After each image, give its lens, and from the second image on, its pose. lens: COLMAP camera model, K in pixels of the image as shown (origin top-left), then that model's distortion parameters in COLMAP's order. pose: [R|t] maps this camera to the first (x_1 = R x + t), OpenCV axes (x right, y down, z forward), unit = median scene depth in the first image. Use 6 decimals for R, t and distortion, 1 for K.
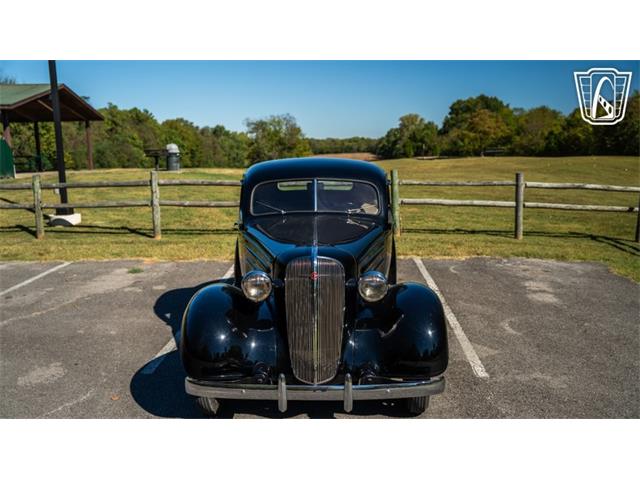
lens RADIAL K [[625.6, 0, 320.0], [0, 625.6, 240.0], [0, 0, 1]] dist [-0.088573, 0.214135]
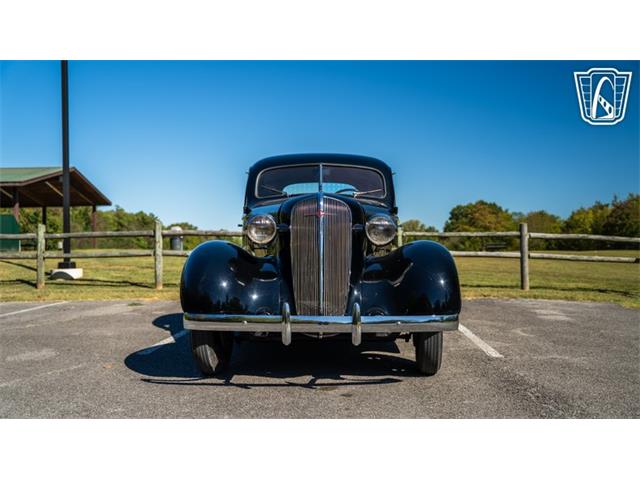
lens RADIAL K [[625.6, 0, 320.0], [0, 625.6, 240.0], [0, 0, 1]] dist [-0.088573, 0.214135]
pose [[0.999989, 0.002788, -0.003888, -0.001874], [-0.003398, 0.985981, -0.166824, 0.080146], [0.003369, 0.166836, 0.985979, 0.014456]]
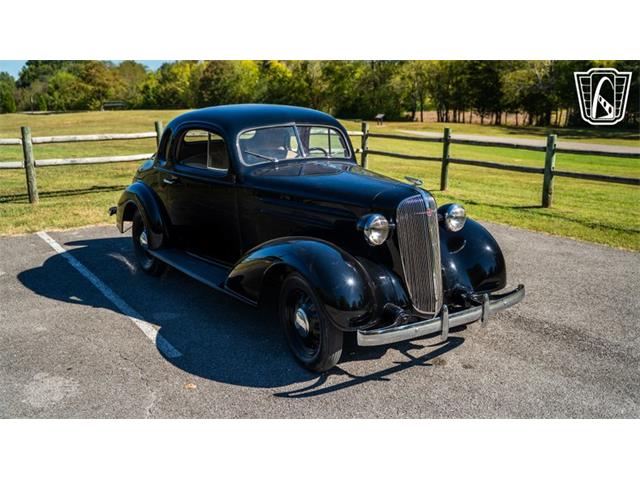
lens RADIAL K [[625.6, 0, 320.0], [0, 625.6, 240.0], [0, 0, 1]] dist [-0.088573, 0.214135]
pose [[0.806016, -0.127110, 0.578083, -0.238787], [0.085559, 0.991432, 0.098703, -0.005092], [-0.585677, -0.030096, 0.809986, 0.076253]]
